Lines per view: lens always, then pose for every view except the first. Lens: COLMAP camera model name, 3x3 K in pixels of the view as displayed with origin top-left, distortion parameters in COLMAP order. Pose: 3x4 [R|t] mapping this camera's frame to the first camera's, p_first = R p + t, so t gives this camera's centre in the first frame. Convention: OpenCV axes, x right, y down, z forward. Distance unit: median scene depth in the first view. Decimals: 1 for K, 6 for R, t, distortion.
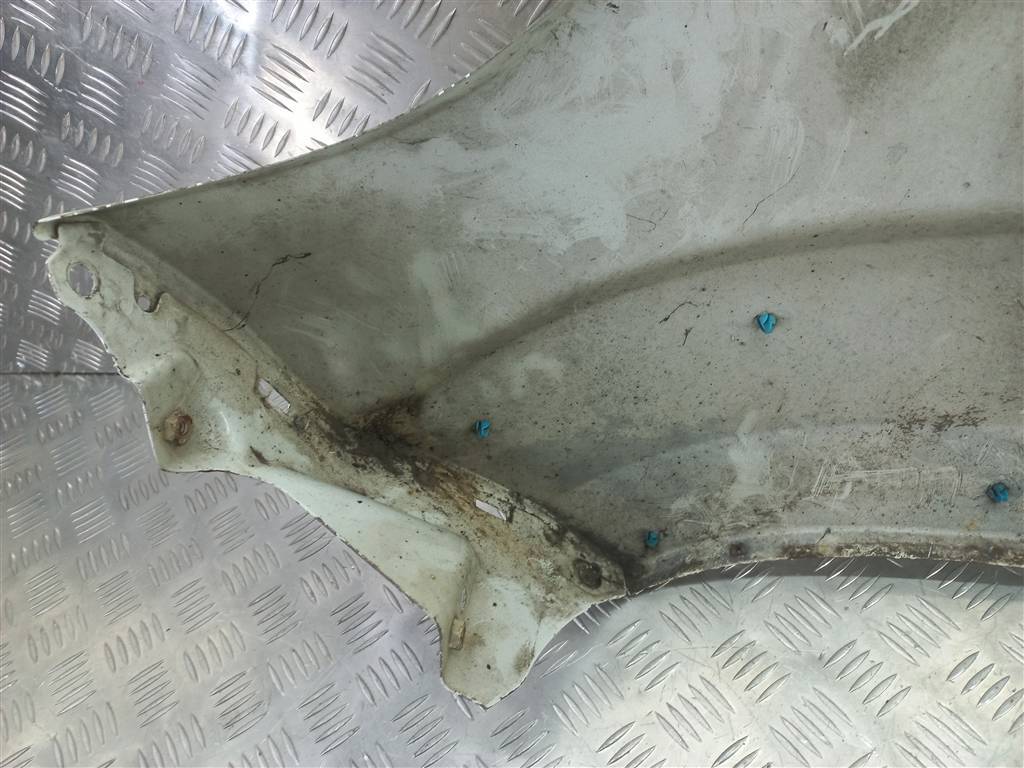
lens RADIAL K [[736.9, 0, 512.6], [0, 736.9, 374.7], [0, 0, 1]] dist [0.106503, -0.161737]
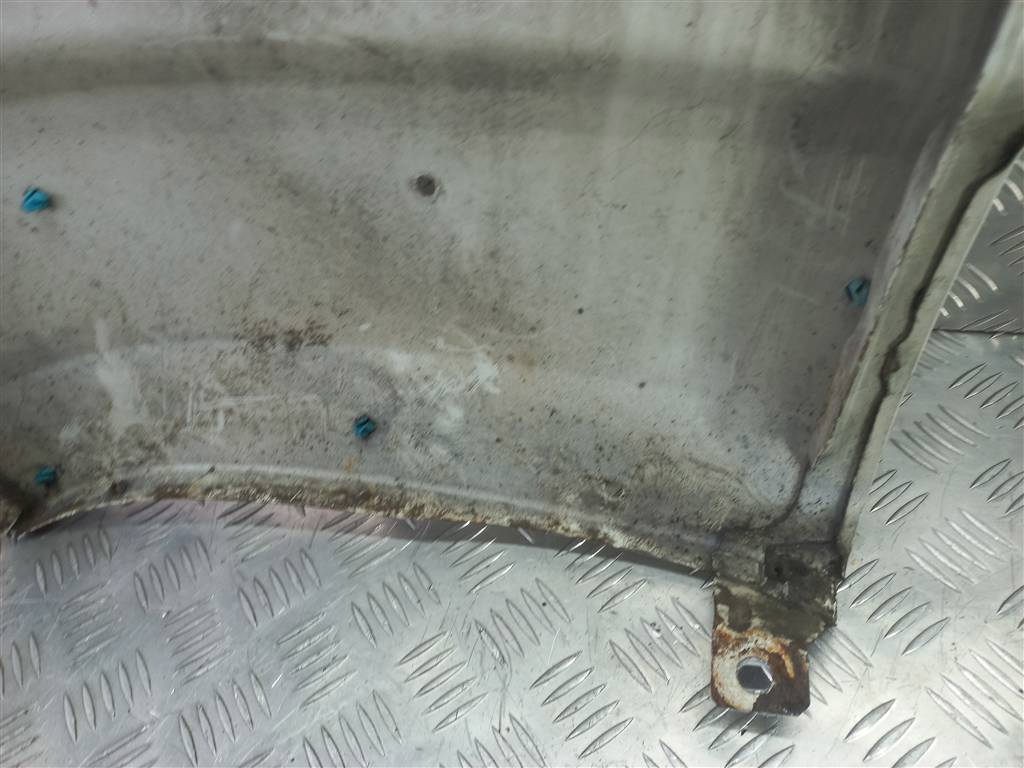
lens RADIAL K [[717.4, 0, 514.6], [0, 717.4, 374.2], [0, 0, 1]] dist [0.071043, -0.102424]
pose [[0.998672, 0.051495, 0.001357, 0.799340], [-0.051473, 0.998588, -0.013099, 0.096613], [-0.002030, 0.013012, 0.999913, 0.170078]]
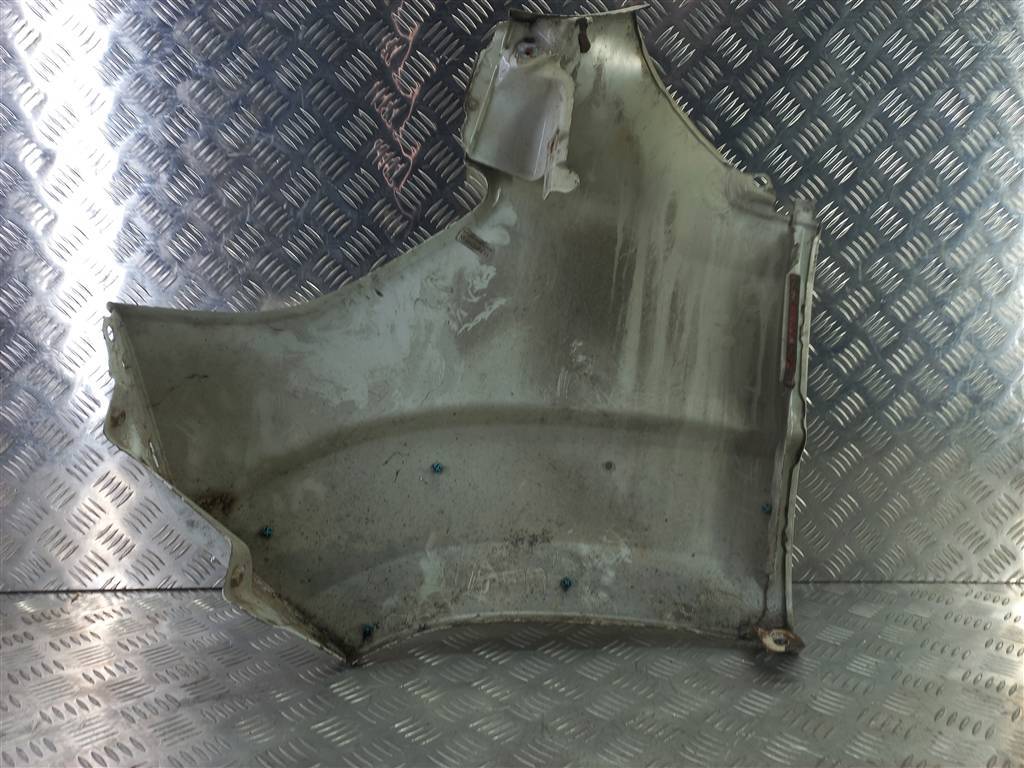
lens RADIAL K [[736.9, 0, 512.6], [0, 736.9, 374.7], [0, 0, 1]] dist [0.106503, -0.161737]
pose [[0.961306, 0.161829, 0.222939, 0.055677], [0.035842, 0.728917, -0.683663, 0.970077], [-0.273141, 0.665200, 0.694912, -0.497101]]
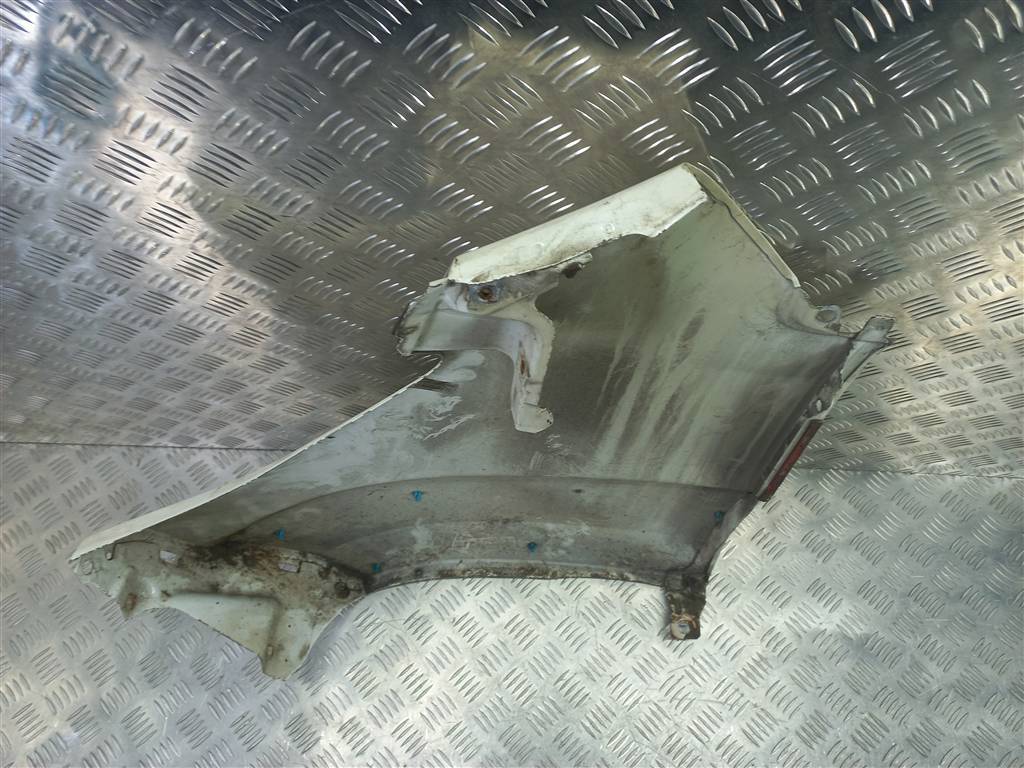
lens RADIAL K [[736.9, 0, 512.6], [0, 736.9, 374.7], [0, 0, 1]] dist [0.106503, -0.161737]
pose [[0.976997, -0.037734, 0.209887, 0.160106], [-0.019845, 0.963862, 0.265663, -0.866541], [-0.212326, -0.263717, 0.940942, -0.845876]]
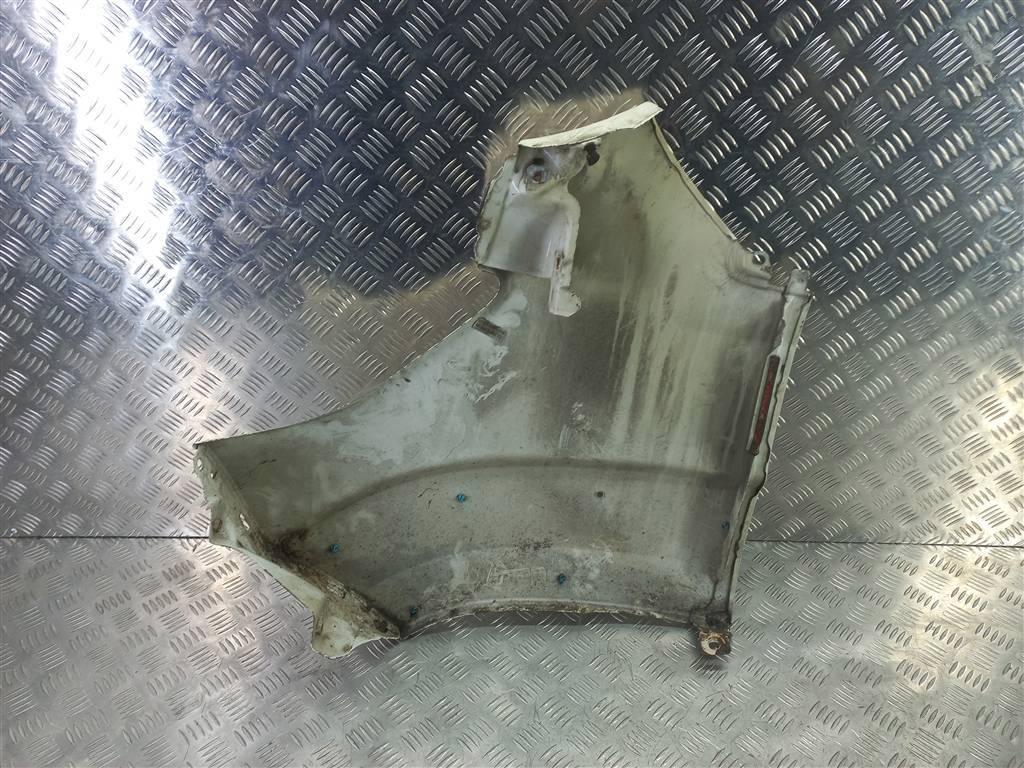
lens RADIAL K [[734.6, 0, 513.9], [0, 734.6, 369.0], [0, 0, 1]] dist [0.103727, -0.169464]
pose [[0.972446, 0.077801, 0.219761, -0.048296], [-0.003280, 0.947142, -0.320796, 0.272135], [-0.233103, 0.311237, 0.921301, -1.251565]]
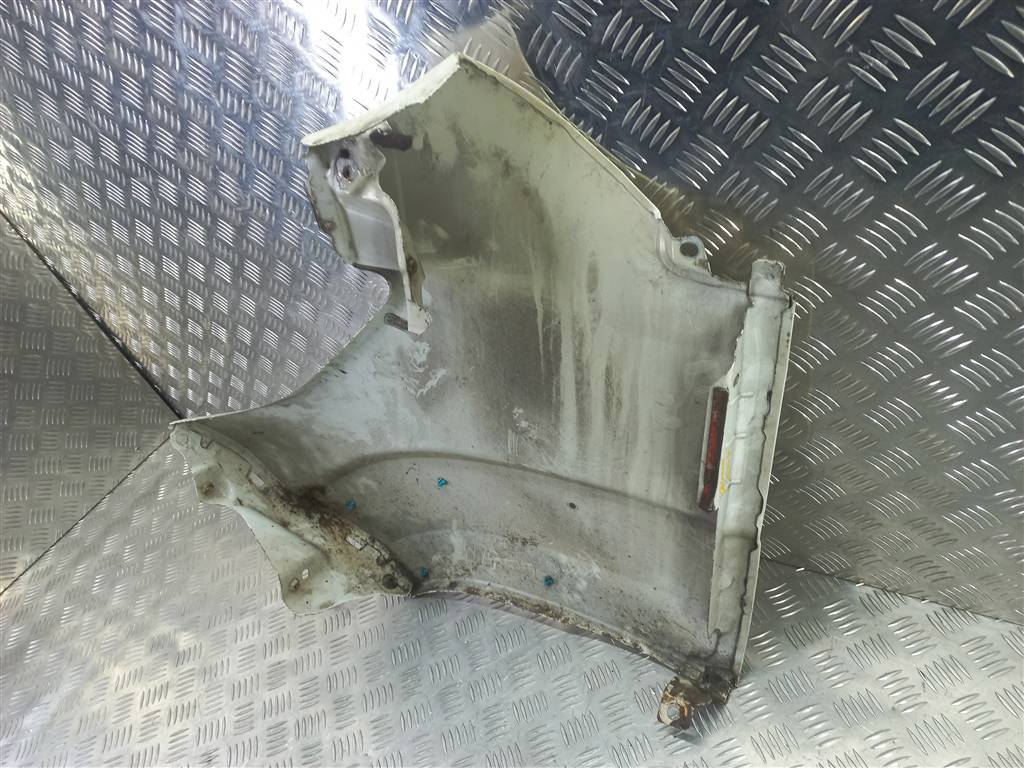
lens RADIAL K [[736.9, 0, 512.6], [0, 736.9, 374.7], [0, 0, 1]] dist [0.106503, -0.161737]
pose [[0.931043, 0.124714, -0.342937, 1.168876], [-0.145153, 0.988808, -0.034482, -0.319663], [0.334799, 0.081882, 0.938725, -1.006103]]
